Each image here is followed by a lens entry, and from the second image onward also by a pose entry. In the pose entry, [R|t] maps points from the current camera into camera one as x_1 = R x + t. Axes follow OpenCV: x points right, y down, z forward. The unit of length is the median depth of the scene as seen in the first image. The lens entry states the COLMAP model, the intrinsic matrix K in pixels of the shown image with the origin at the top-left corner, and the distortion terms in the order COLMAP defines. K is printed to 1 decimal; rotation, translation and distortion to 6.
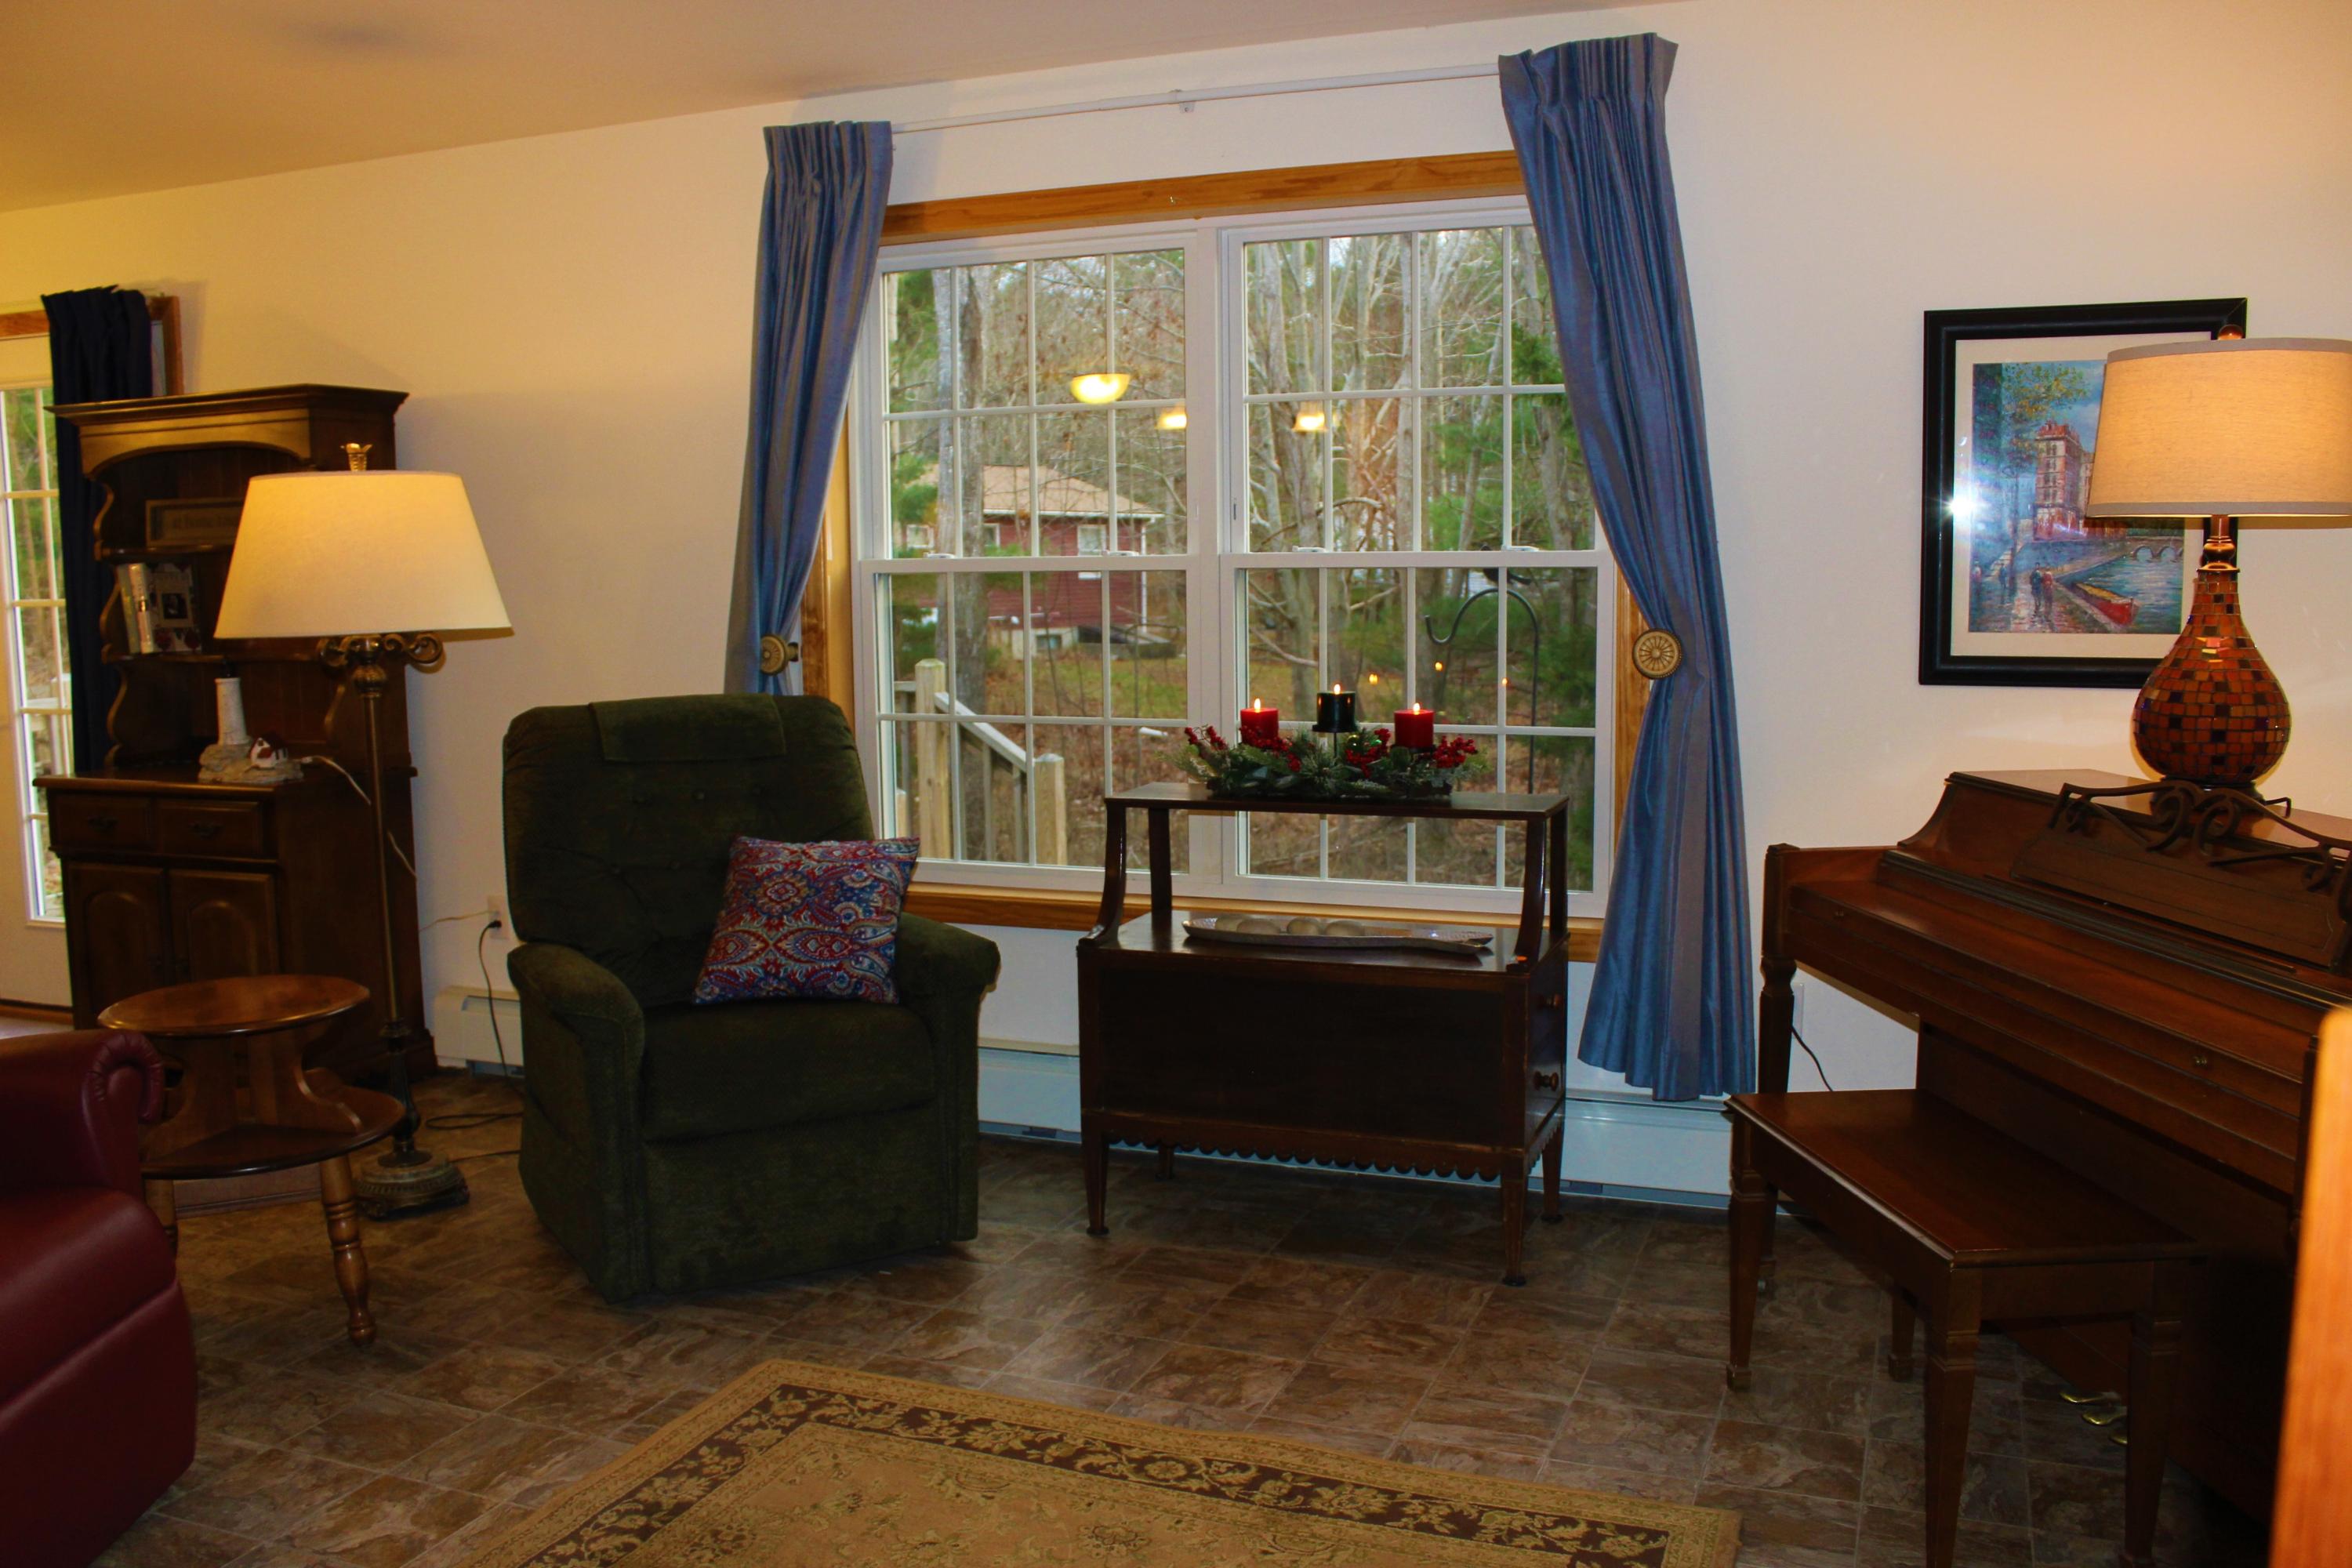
lens RADIAL K [[1954.9, 0, 1176.2], [0, 1954.9, 802.6], [0, 0, 1]] dist [-0.160771, 0.136861]
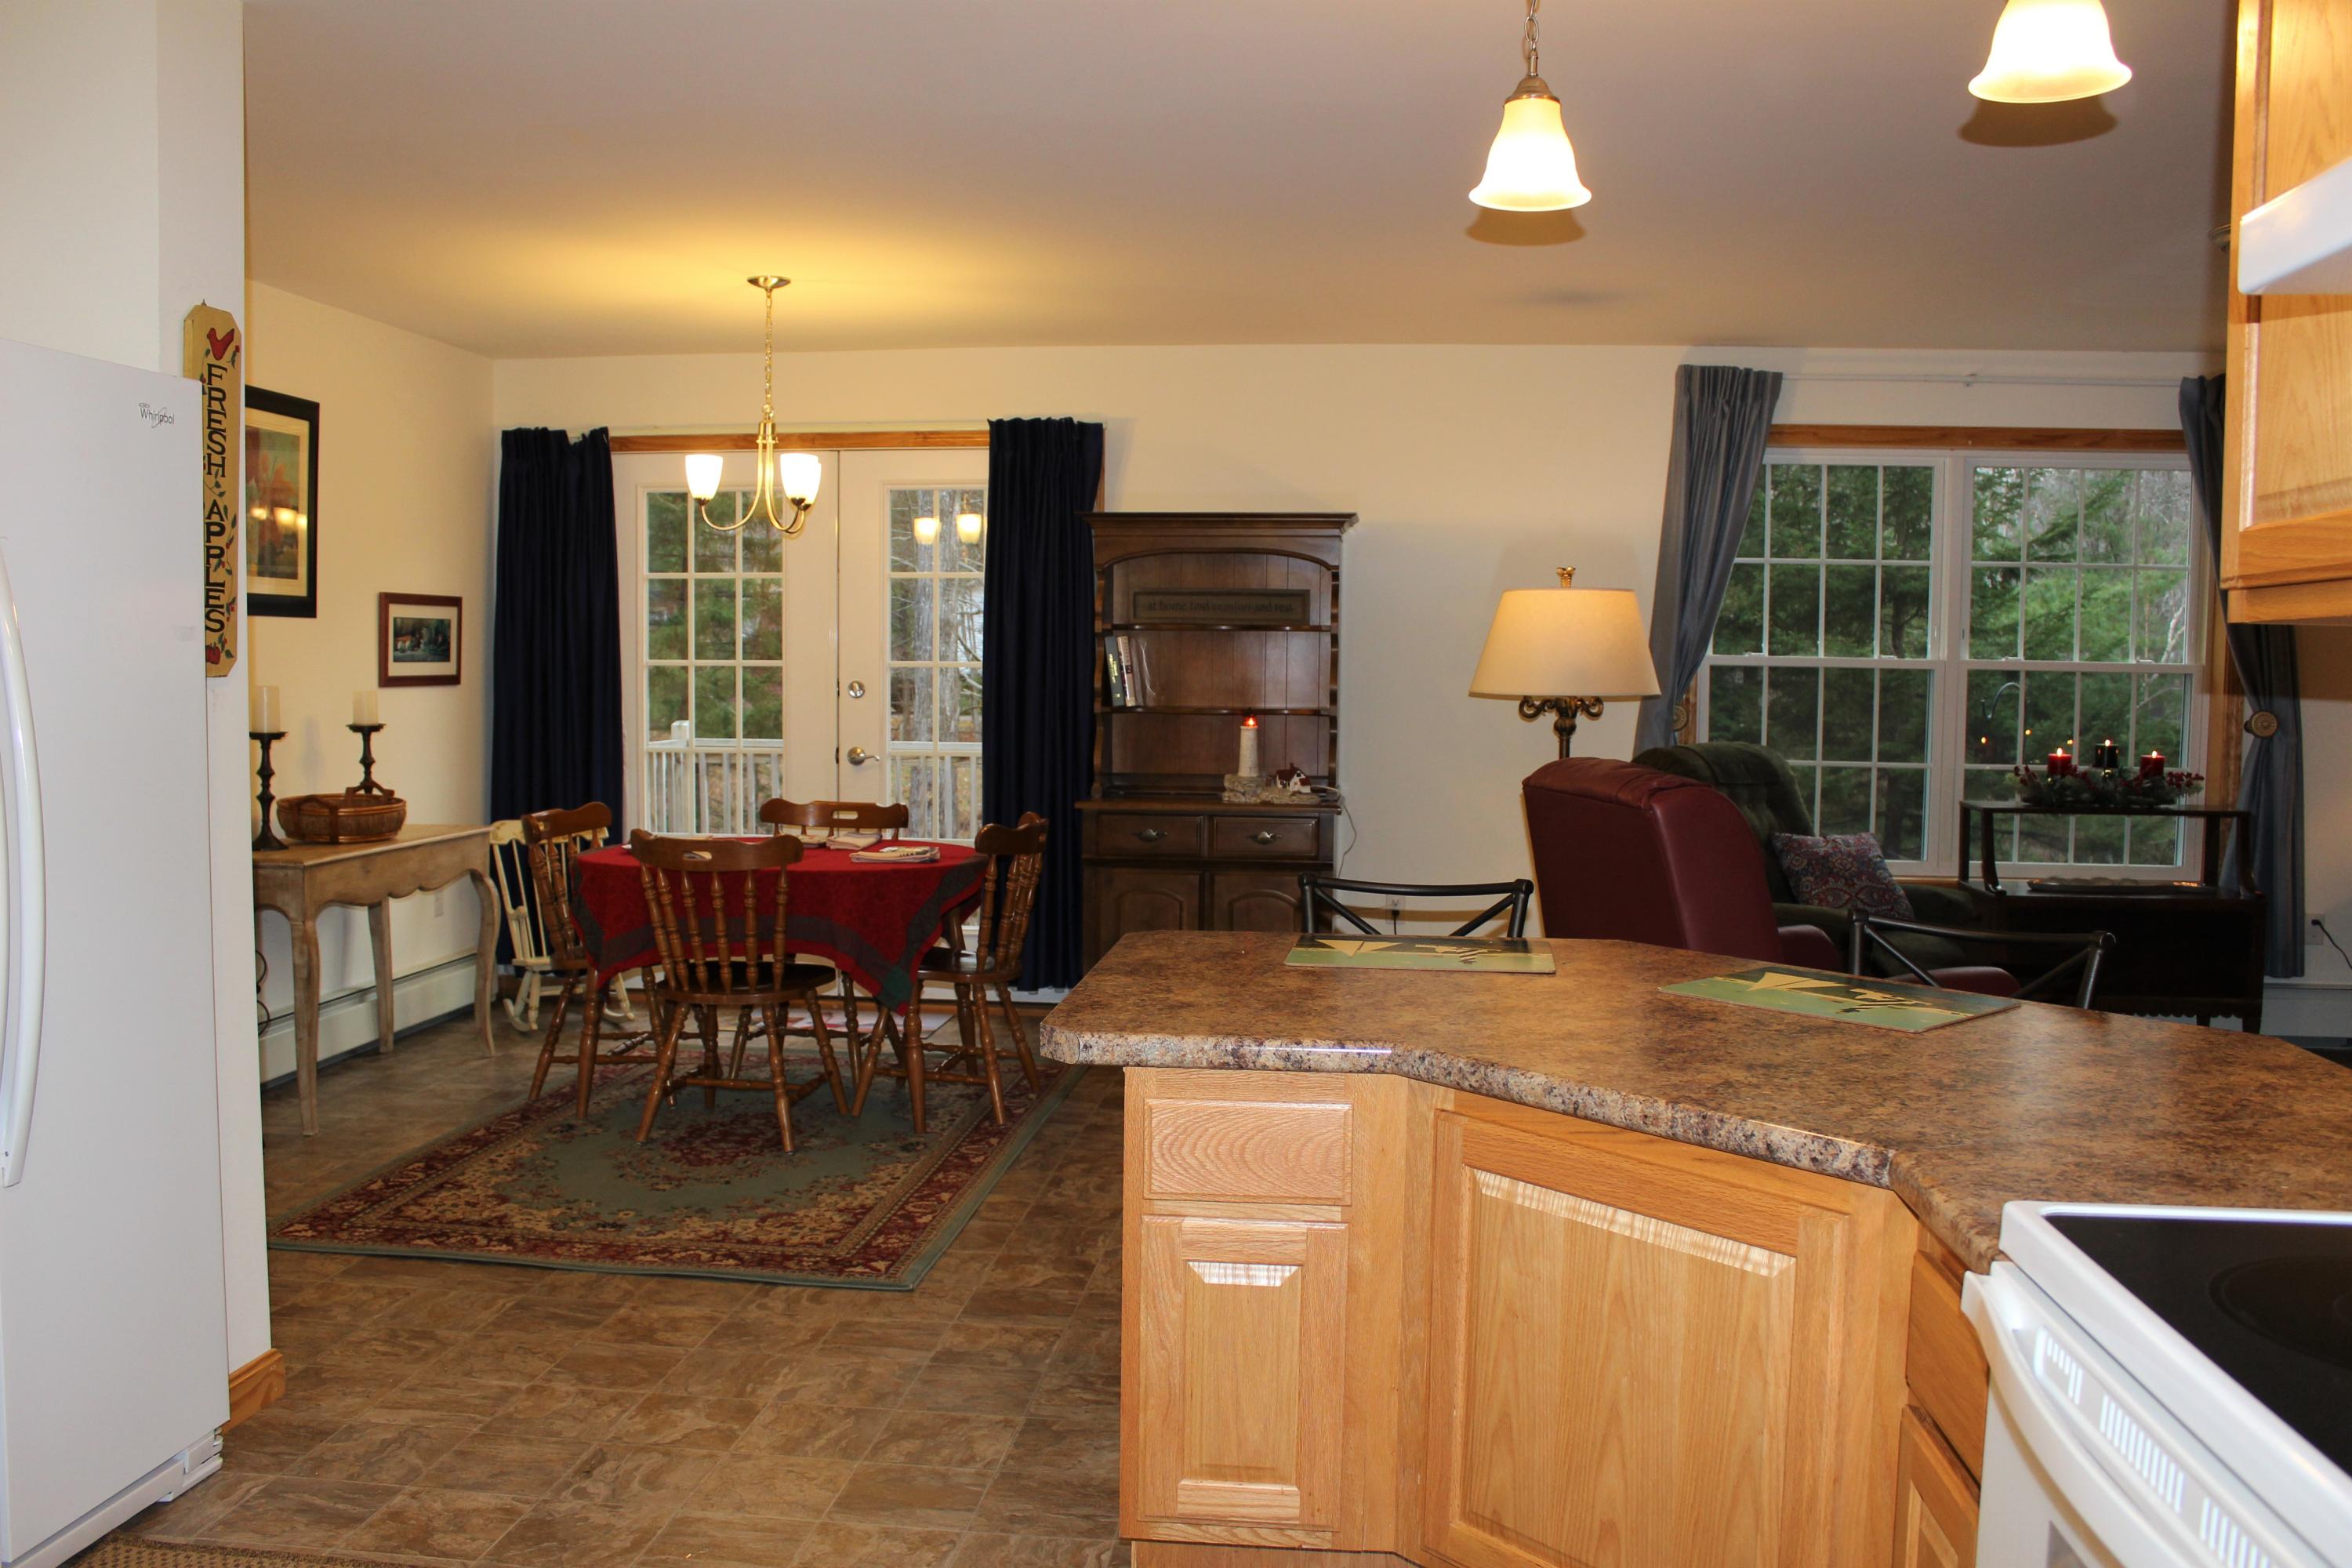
lens RADIAL K [[1954.9, 0, 1199.8], [0, 1954.9, 779.0], [0, 0, 1]] dist [-0.160771, 0.136861]
pose [[0.961208, 0.005392, 0.275770, -1.101571], [0.011147, 0.998233, -0.058371, 0.059570], [-0.275598, 0.059181, 0.959450, -0.354801]]
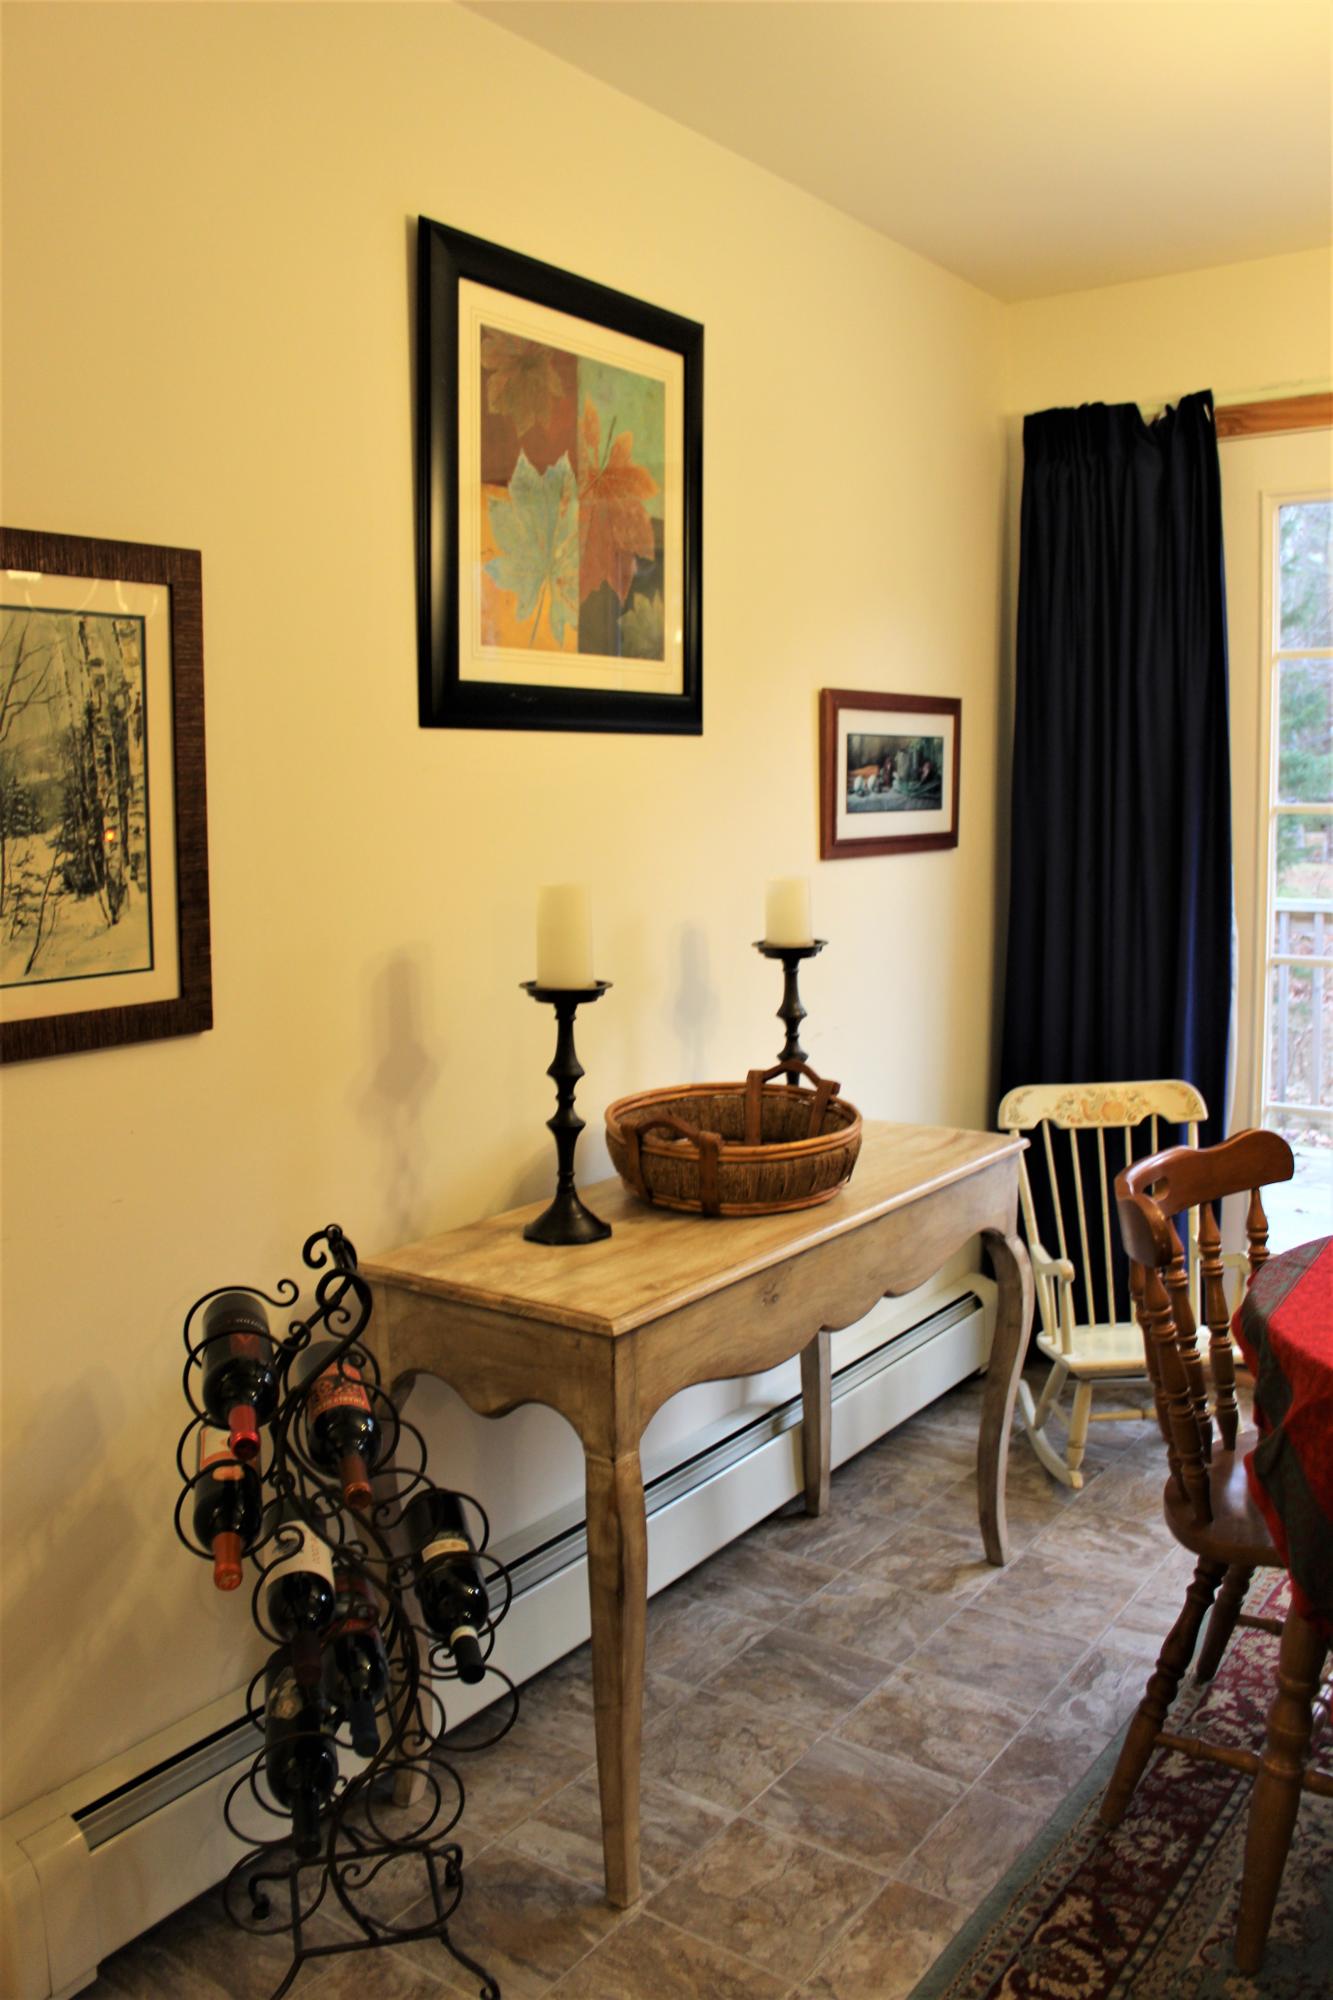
lens RADIAL K [[1662.3, 0, 651.7], [0, 1662.3, 982.9], [0, 0, 1]] dist [-0.160771, 0.136861]
pose [[0.968865, 0.027586, -0.246046, -1.207058], [-0.026763, 0.999619, 0.006686, -0.063434], [0.246137, 0.000107, 0.969235, 0.590487]]
